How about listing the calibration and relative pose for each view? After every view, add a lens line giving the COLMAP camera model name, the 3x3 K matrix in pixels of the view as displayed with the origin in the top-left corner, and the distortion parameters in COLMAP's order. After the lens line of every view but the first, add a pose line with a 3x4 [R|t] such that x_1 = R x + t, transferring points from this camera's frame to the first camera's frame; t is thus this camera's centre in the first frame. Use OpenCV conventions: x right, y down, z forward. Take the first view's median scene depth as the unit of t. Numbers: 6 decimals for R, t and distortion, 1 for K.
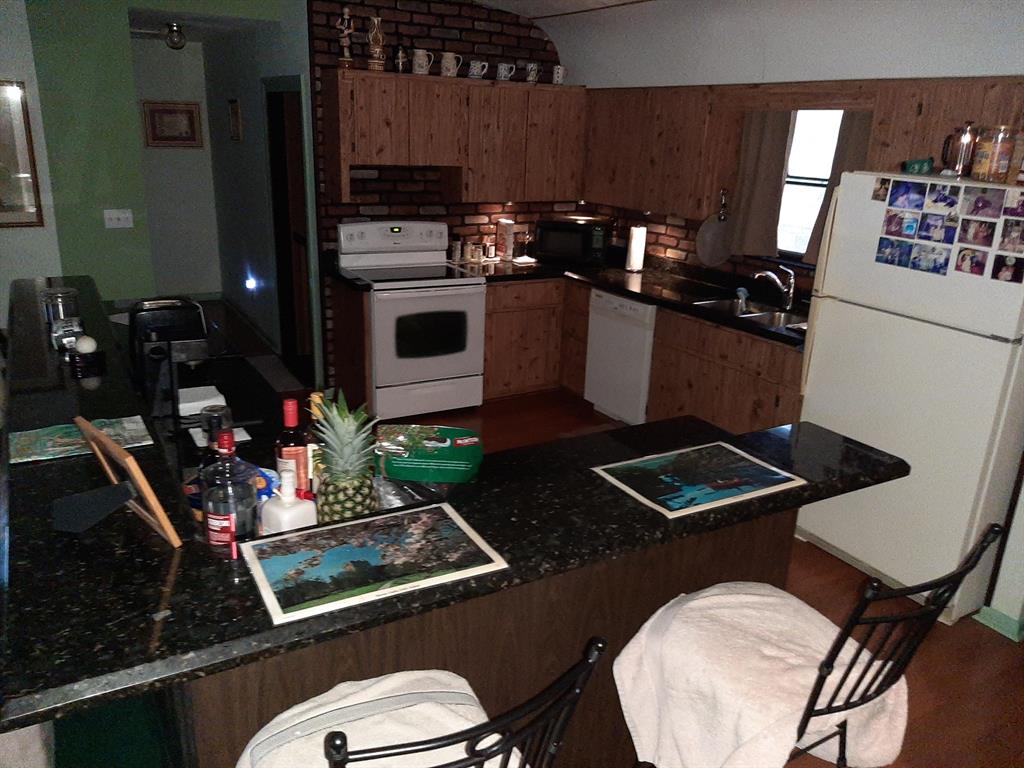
lens RADIAL K [[787.8, 0, 520.4], [0, 787.8, 390.7], [0, 0, 1]] dist [0.032798, -0.078194]
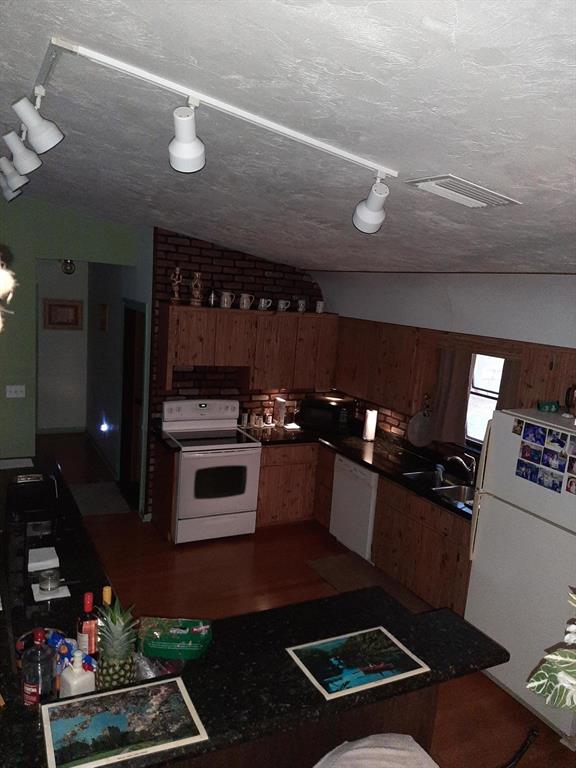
lens RADIAL K [[590.8, 0, 285.0], [0, 590.8, 379.6], [0, 0, 1]] dist [0.032798, -0.078194]
pose [[0.997525, 0.046513, -0.052737, 0.055229], [-0.054364, 0.985809, -0.158827, -0.099161], [0.044601, 0.161300, 0.985897, -0.080710]]
